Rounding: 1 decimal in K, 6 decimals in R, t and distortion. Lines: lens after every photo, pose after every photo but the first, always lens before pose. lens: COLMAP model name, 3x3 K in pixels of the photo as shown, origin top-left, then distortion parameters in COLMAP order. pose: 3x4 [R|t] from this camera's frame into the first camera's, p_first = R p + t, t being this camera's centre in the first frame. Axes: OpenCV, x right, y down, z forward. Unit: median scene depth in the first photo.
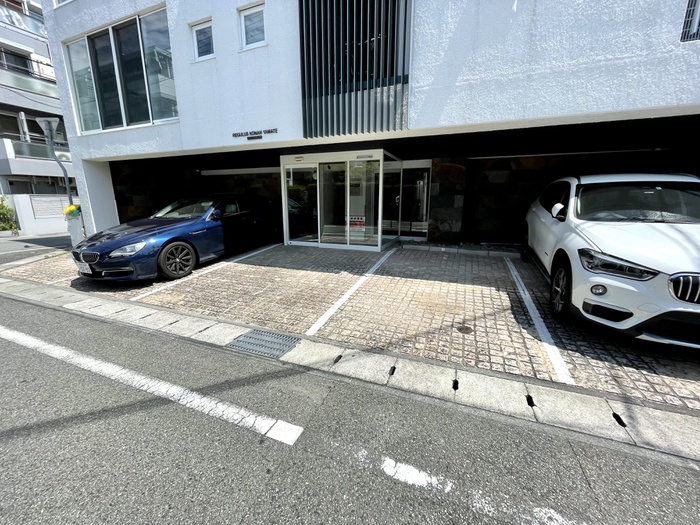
lens RADIAL K [[284.3, 0, 353.7], [0, 284.3, 260.8], [0, 0, 1]] dist [0.001556, -0.001906]
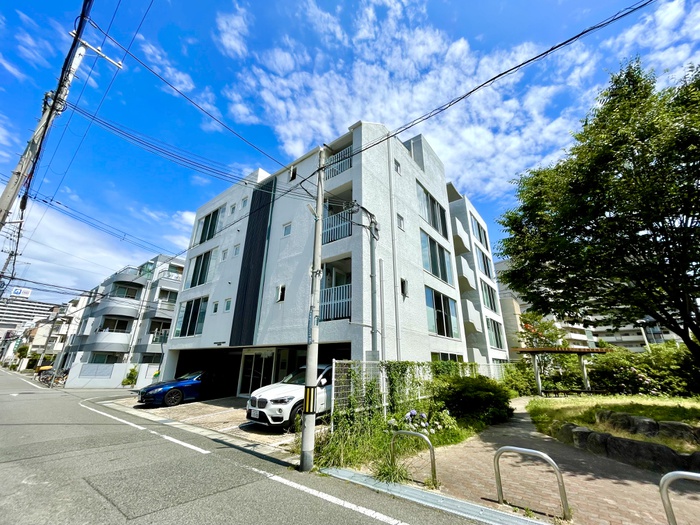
lens RADIAL K [[284.3, 0, 355.6], [0, 284.3, 260.1], [0, 0, 1]] dist [0.001556, -0.001906]
pose [[0.961508, -0.077418, -0.263647, 1.916726], [-0.078242, 0.842631, -0.532776, 0.216089], [0.263403, 0.532897, 0.804139, -1.348797]]
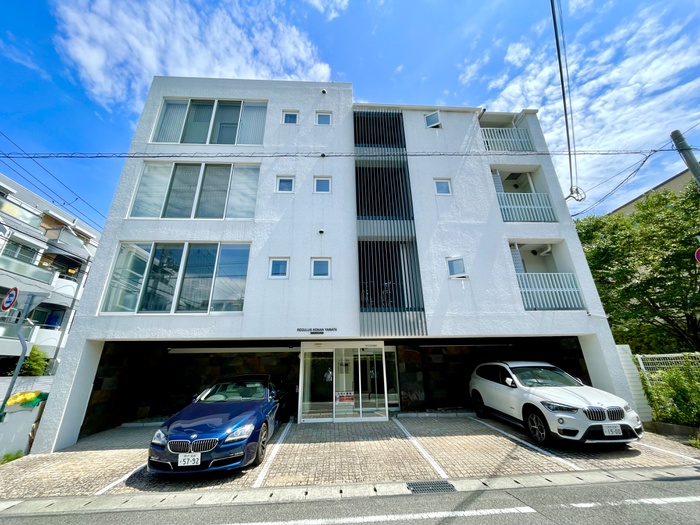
lens RADIAL K [[284.3, 0, 351.0], [0, 284.3, 258.0], [0, 0, 1]] dist [0.001556, -0.001906]
pose [[0.900937, 0.145397, 0.408867, -1.057657], [0.107595, 0.837934, -0.535061, 0.030655], [-0.420400, 0.526048, 0.739282, -0.377724]]
